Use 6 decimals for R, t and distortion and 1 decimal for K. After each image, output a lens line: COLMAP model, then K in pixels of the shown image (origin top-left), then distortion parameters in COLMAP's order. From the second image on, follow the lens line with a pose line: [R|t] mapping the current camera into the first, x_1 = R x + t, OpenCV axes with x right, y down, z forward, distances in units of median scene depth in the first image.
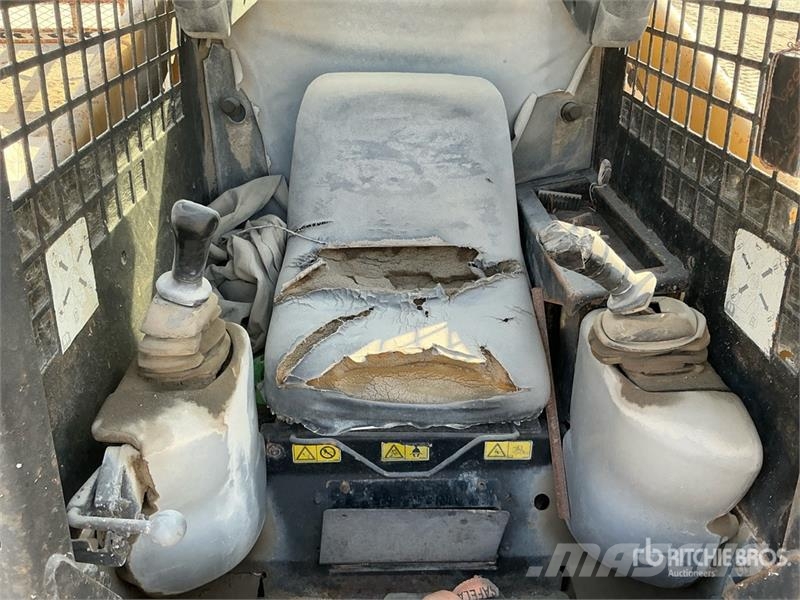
lens RADIAL K [[664.8, 0, 400.0], [0, 664.8, 300.0], [0, 0, 1]] dist [0.146864, -0.291000]
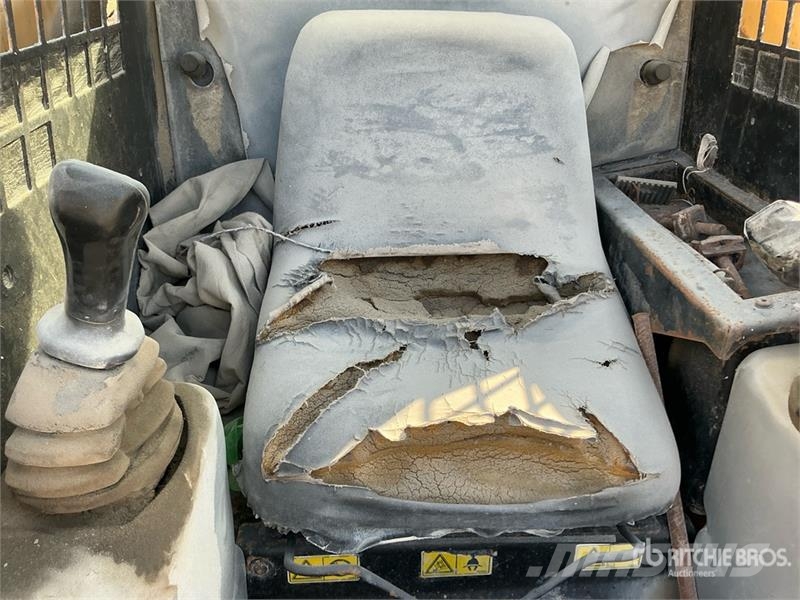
lens RADIAL K [[662.3, 0, 390.7], [0, 662.3, 308.0], [0, 0, 1]] dist [0.127979, -0.257630]
pose [[0.999762, -0.011340, 0.018619, -0.063699], [0.011443, 0.999920, -0.005433, -0.022518], [-0.018556, 0.005645, 0.999812, 0.318242]]
